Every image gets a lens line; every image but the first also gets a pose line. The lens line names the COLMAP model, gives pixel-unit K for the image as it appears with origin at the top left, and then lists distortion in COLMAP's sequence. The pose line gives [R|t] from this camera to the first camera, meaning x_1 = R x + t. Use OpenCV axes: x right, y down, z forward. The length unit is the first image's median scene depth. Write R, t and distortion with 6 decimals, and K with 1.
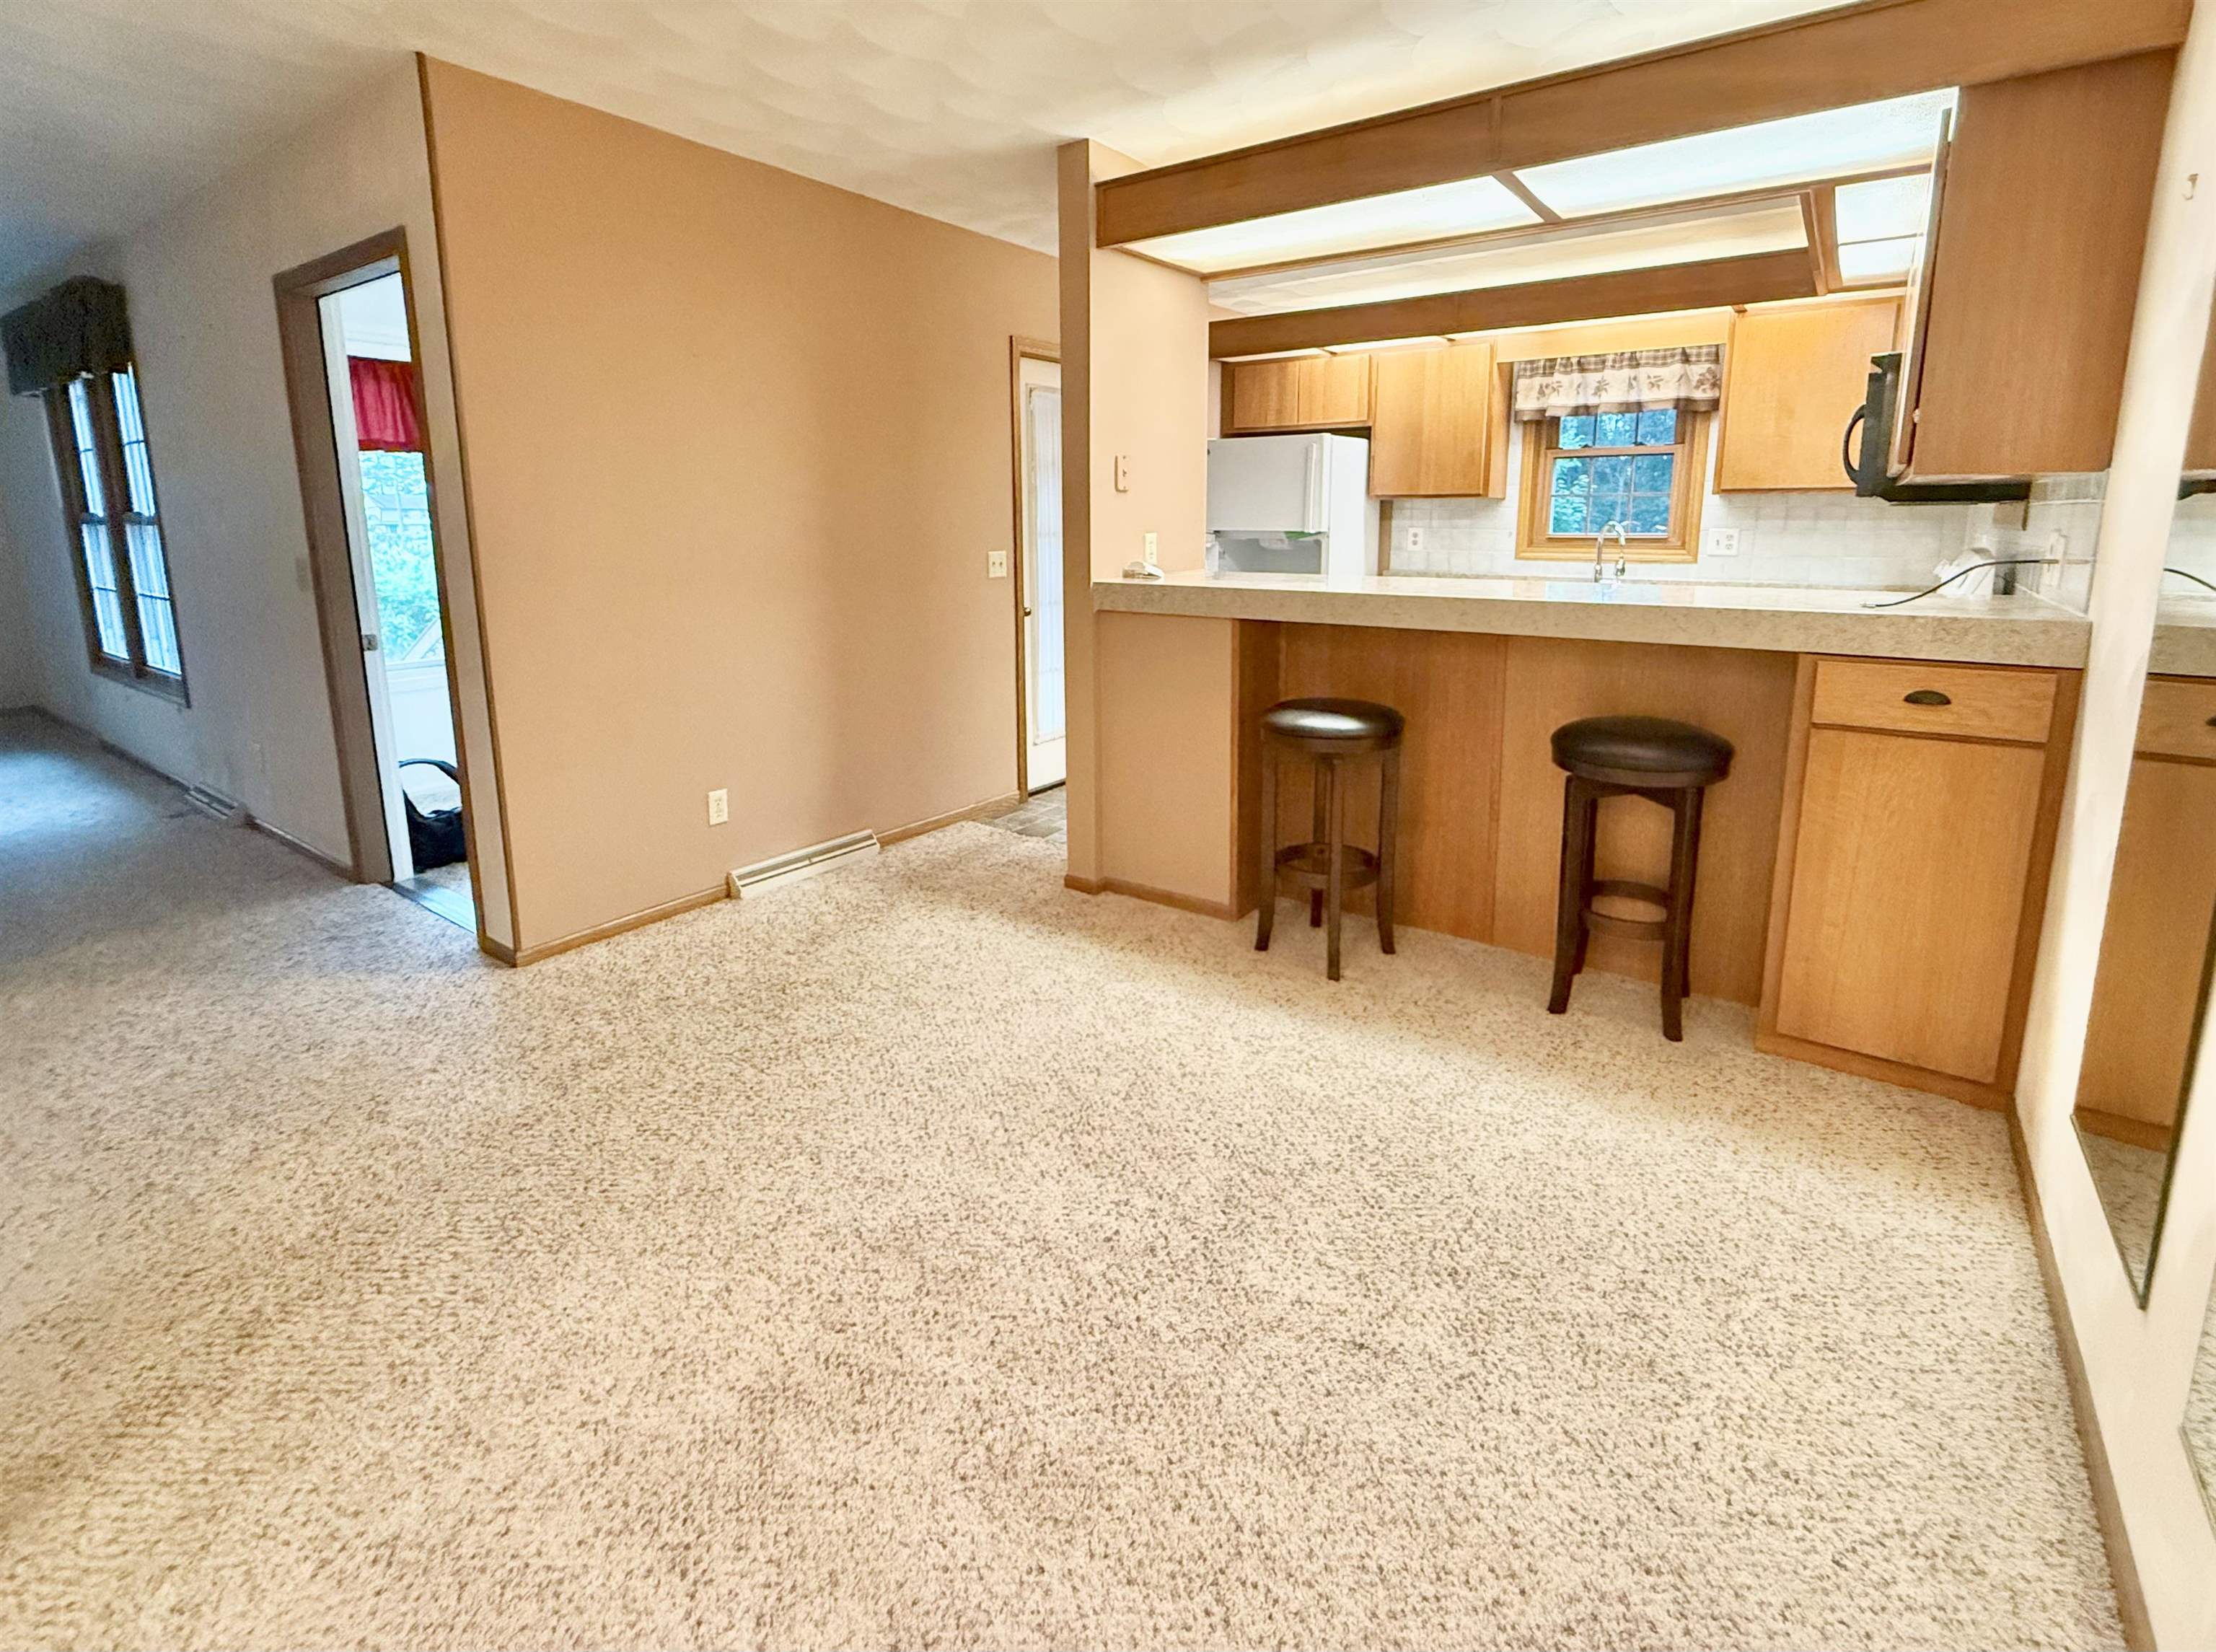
lens RADIAL K [[1000.3, 0, 1116.8], [0, 1000.3, 690.4], [0, 0, 1]] dist [0.000838, 0.000080]
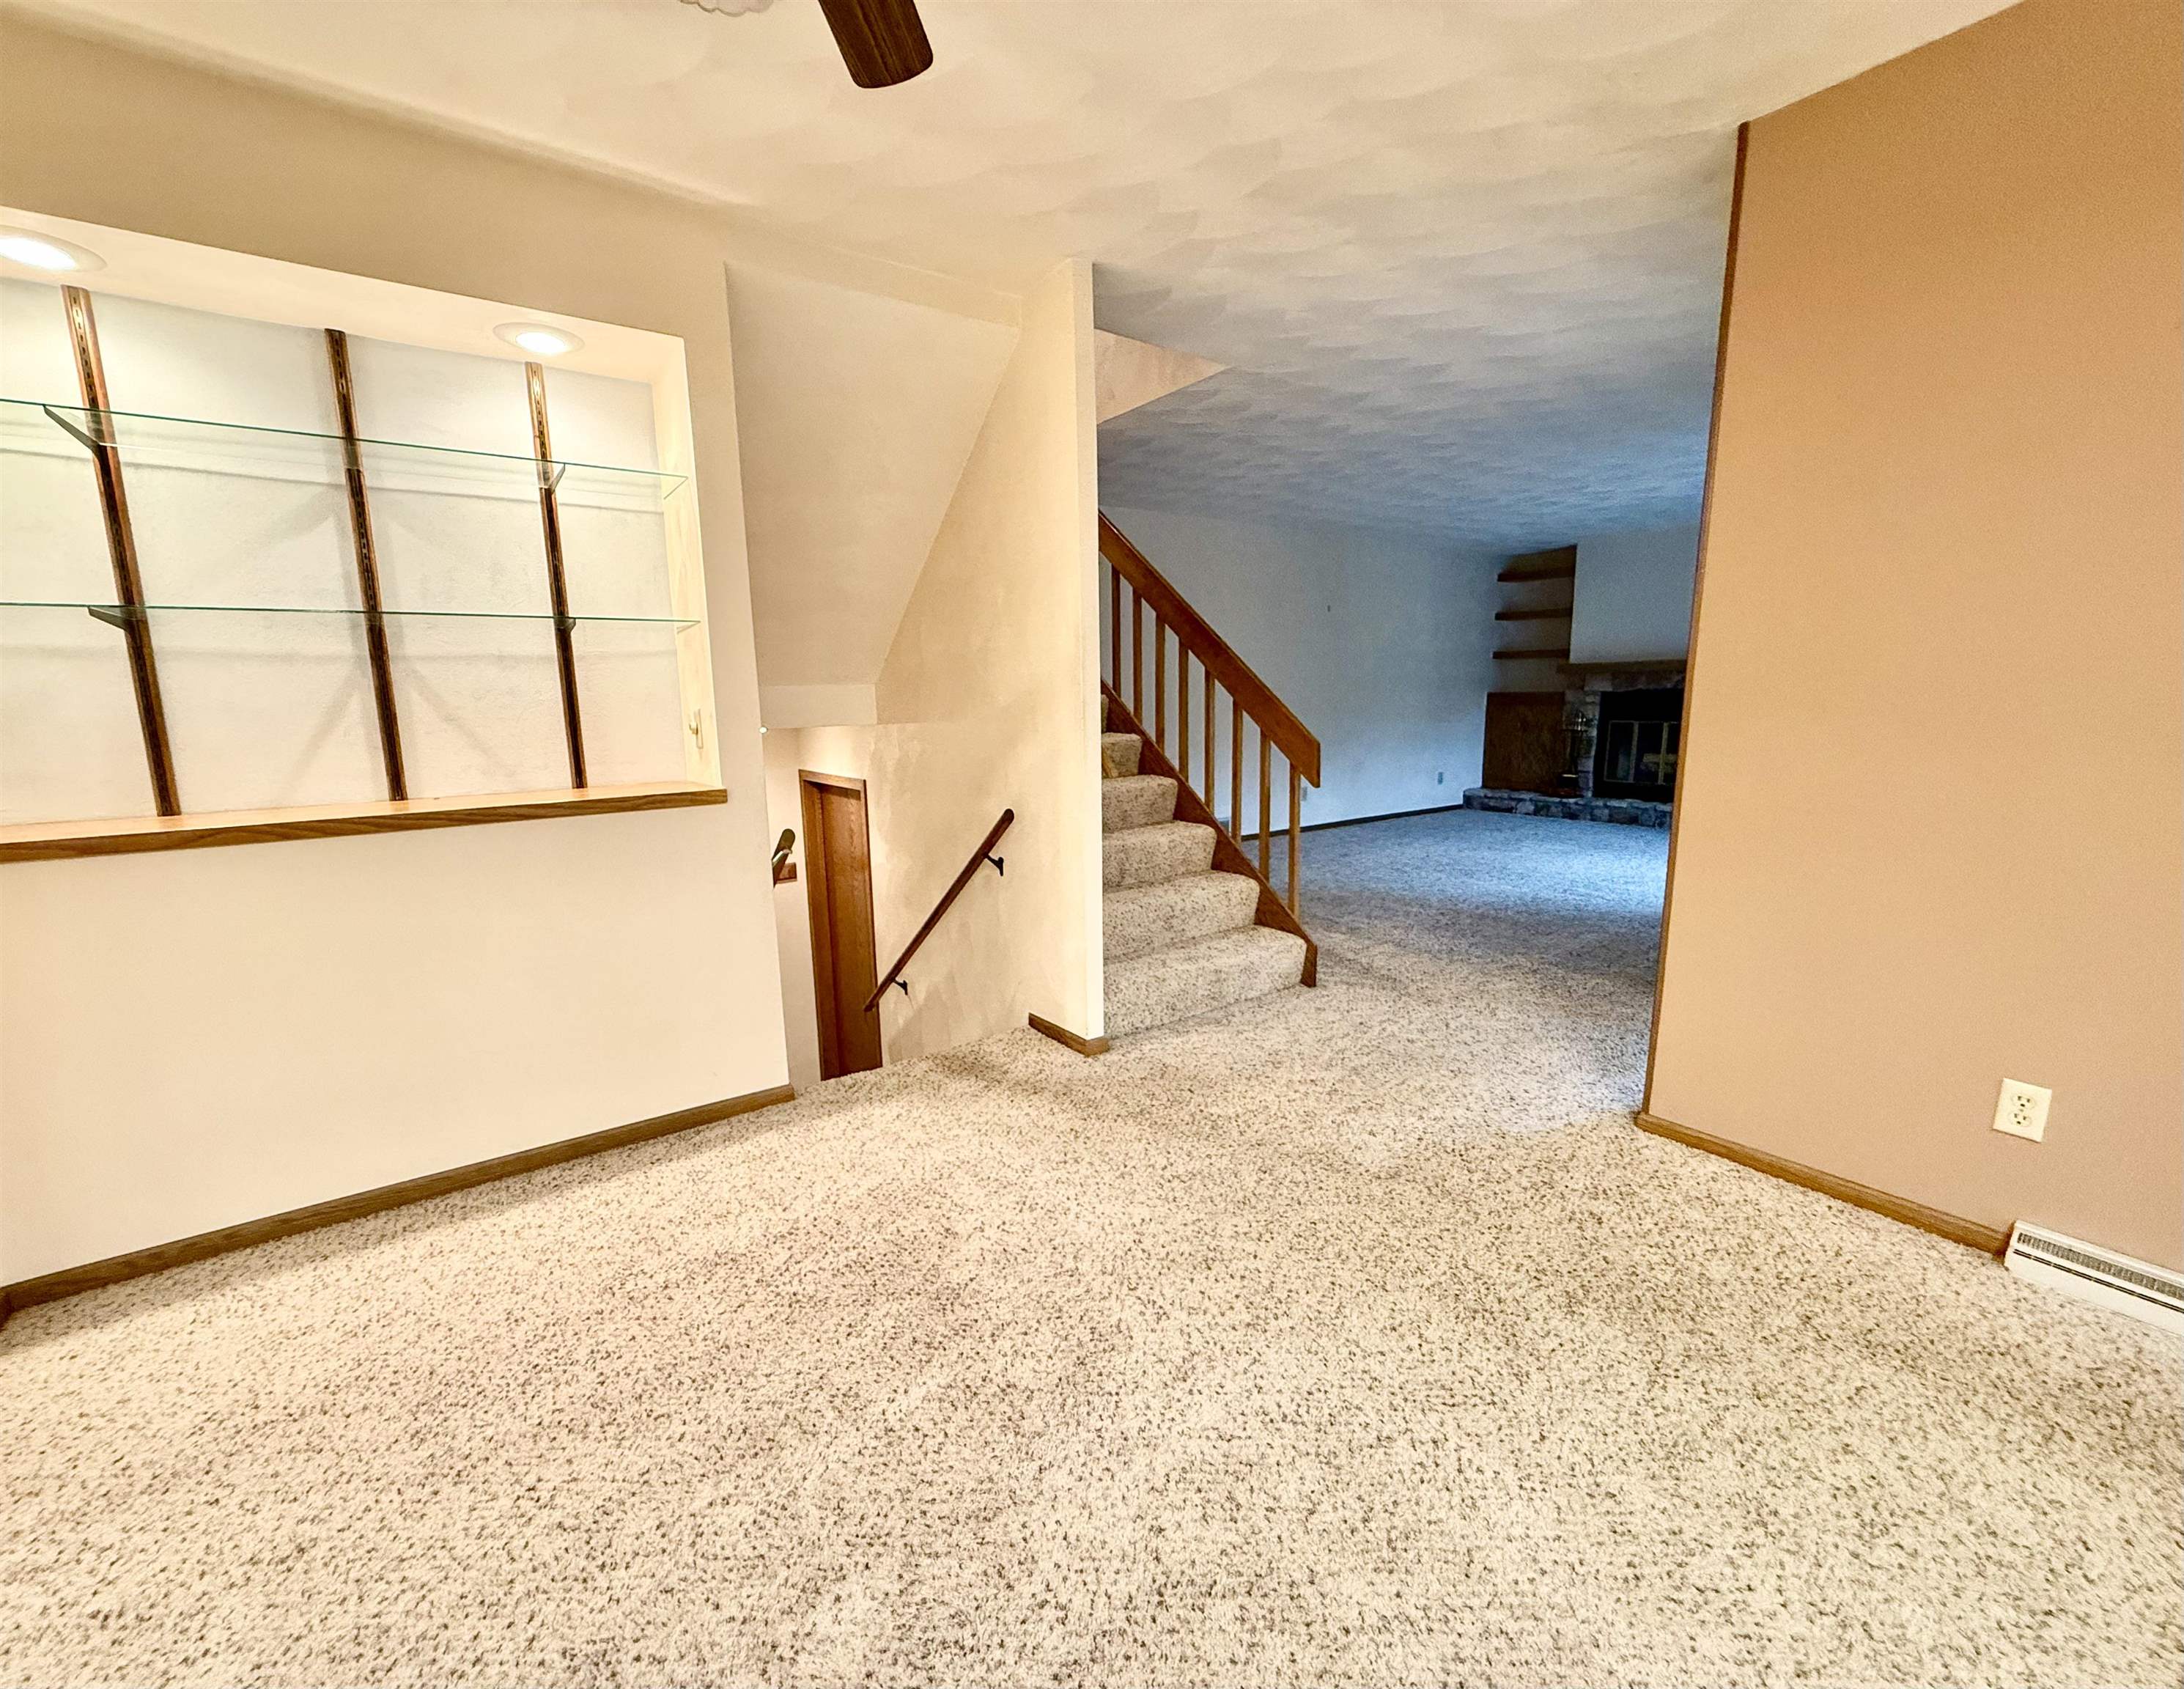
lens RADIAL K [[888.9, 0, 1058.3], [0, 888.9, 844.1], [0, 0, 1]] dist [0.000293, -0.000068]
pose [[-0.328506, 0.167831, -0.929471, 0.340415], [-0.142412, 0.964034, 0.224405, -0.097433], [0.933704, 0.206086, -0.292789, 0.742334]]
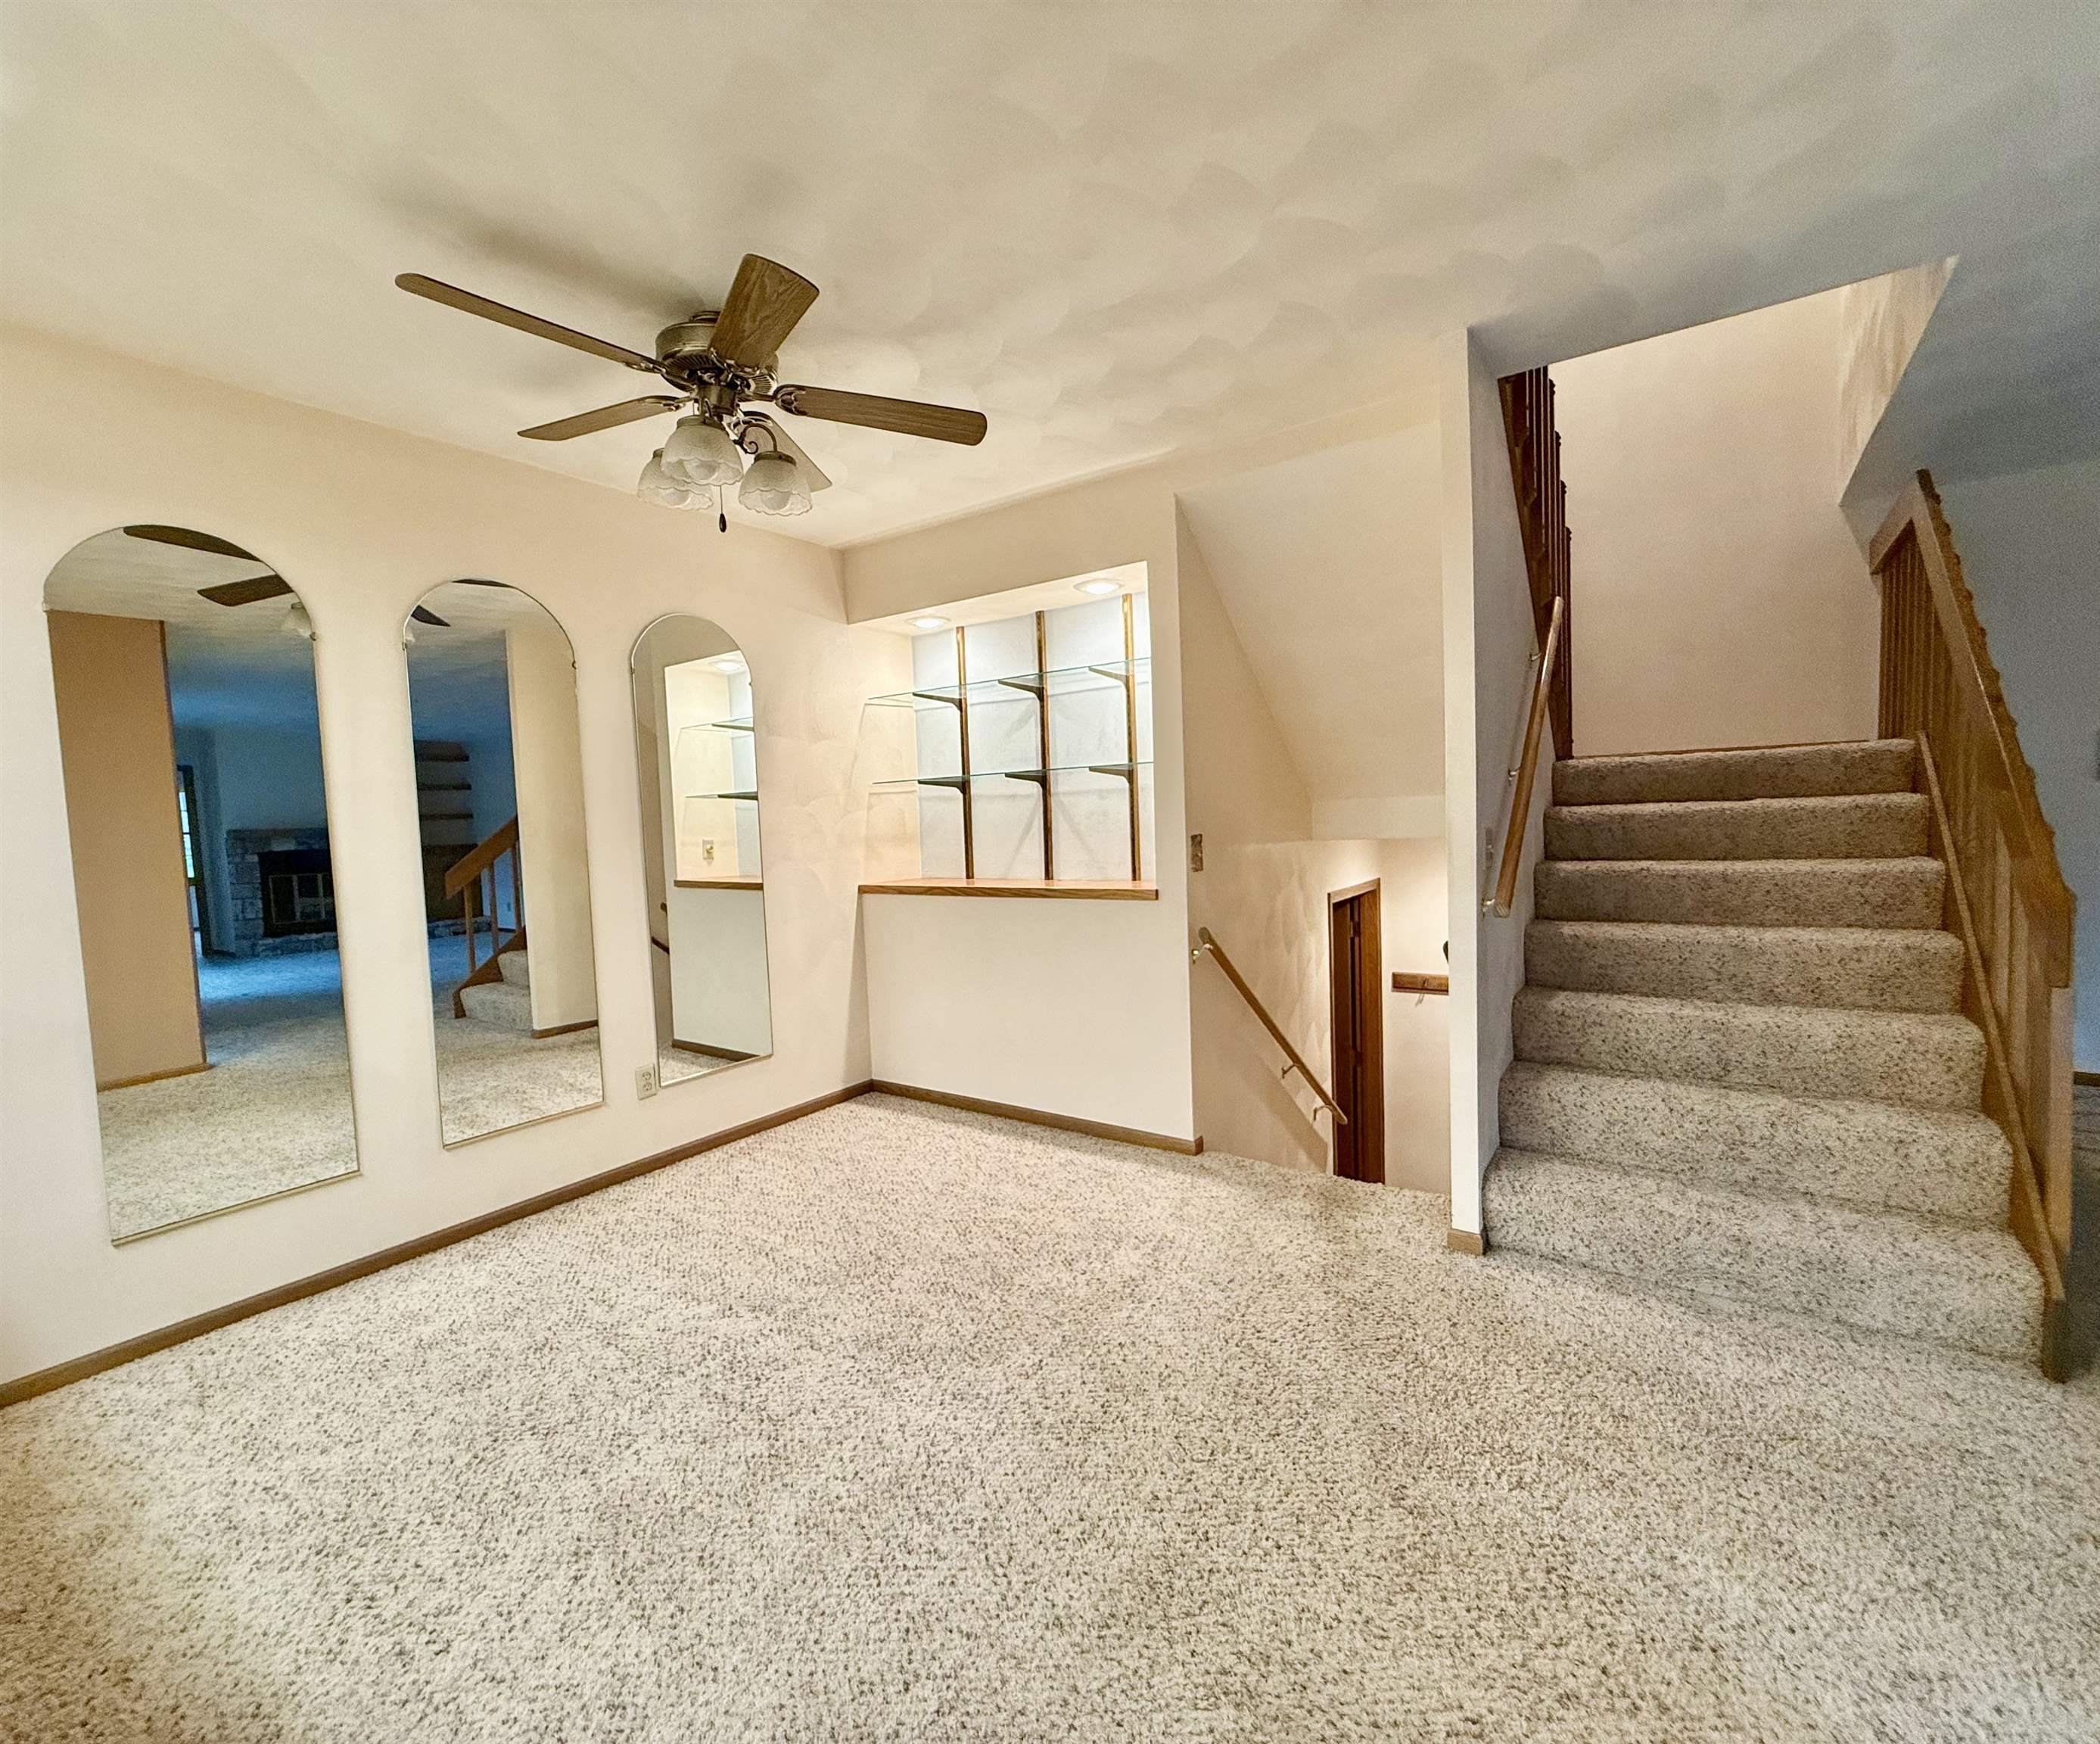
lens RADIAL K [[935.3, 0, 1050.0], [0, 935.3, 872.0], [0, 0, 1]] dist [-0.003092, -0.000537]
pose [[-0.998854, 0.044914, -0.016529, -0.244296], [0.039769, 0.971081, 0.235416, -0.219650], [0.026625, 0.234489, -0.971754, 1.341804]]
